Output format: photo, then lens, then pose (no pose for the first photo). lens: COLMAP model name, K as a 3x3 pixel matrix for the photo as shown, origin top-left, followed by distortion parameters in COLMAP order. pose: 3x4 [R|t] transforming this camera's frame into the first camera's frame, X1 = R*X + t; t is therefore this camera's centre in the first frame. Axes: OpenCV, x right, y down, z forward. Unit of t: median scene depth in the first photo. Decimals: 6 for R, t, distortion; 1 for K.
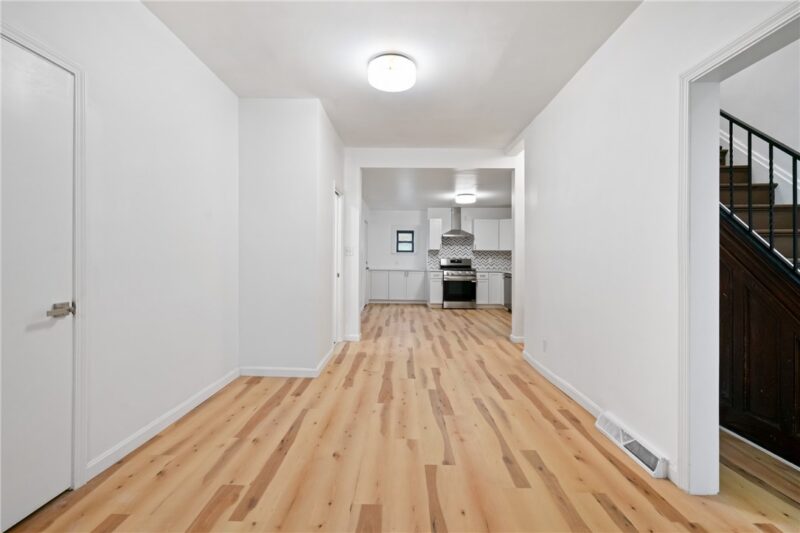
lens RADIAL K [[362.3, 0, 405.1], [0, 362.3, 267.7], [0, 0, 1]] dist [-0.010138, 0.000493]
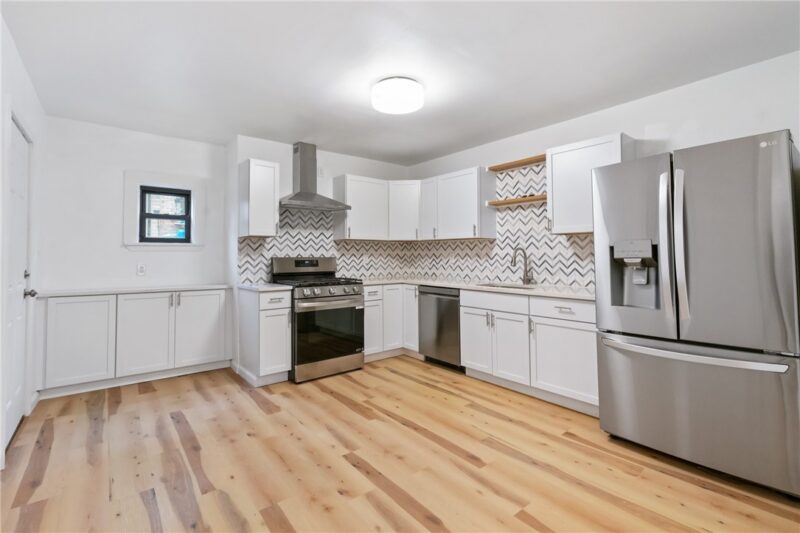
lens RADIAL K [[362.3, 0, 396.0], [0, 362.3, 246.9], [0, 0, 1]] dist [-0.010138, 0.000493]
pose [[0.784560, 0.002247, 0.620049, -0.050248], [0.029091, 0.998759, -0.040429, -0.016019], [-0.619370, 0.049757, 0.783521, 0.575679]]
